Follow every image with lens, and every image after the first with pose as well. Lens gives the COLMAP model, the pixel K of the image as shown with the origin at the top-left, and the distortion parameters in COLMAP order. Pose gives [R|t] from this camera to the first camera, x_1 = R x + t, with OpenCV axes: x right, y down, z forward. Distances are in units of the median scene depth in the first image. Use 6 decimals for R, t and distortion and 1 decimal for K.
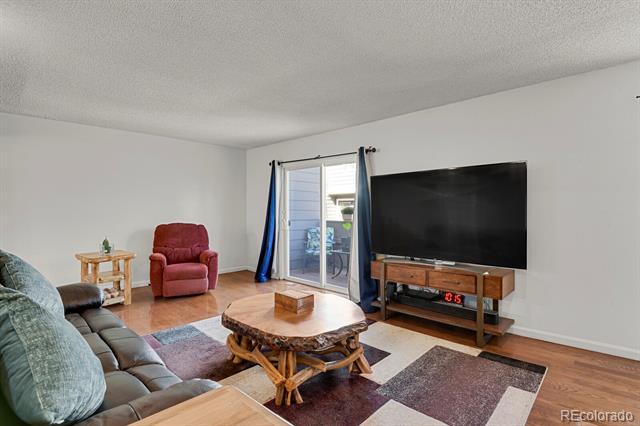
lens RADIAL K [[326.4, 0, 318.2], [0, 326.4, 210.9], [0, 0, 1]] dist [-0.010191, -0.010457]
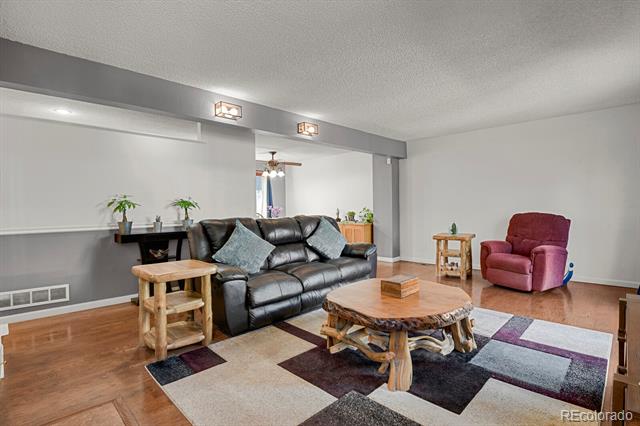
lens RADIAL K [[326.4, 0, 323.8], [0, 326.4, 209.7], [0, 0, 1]] dist [-0.010191, -0.010457]
pose [[-0.021476, 0.007823, -0.999739, 0.602750], [0.002492, 0.999967, 0.007772, 0.025250], [0.999766, -0.002325, -0.021495, 0.526015]]
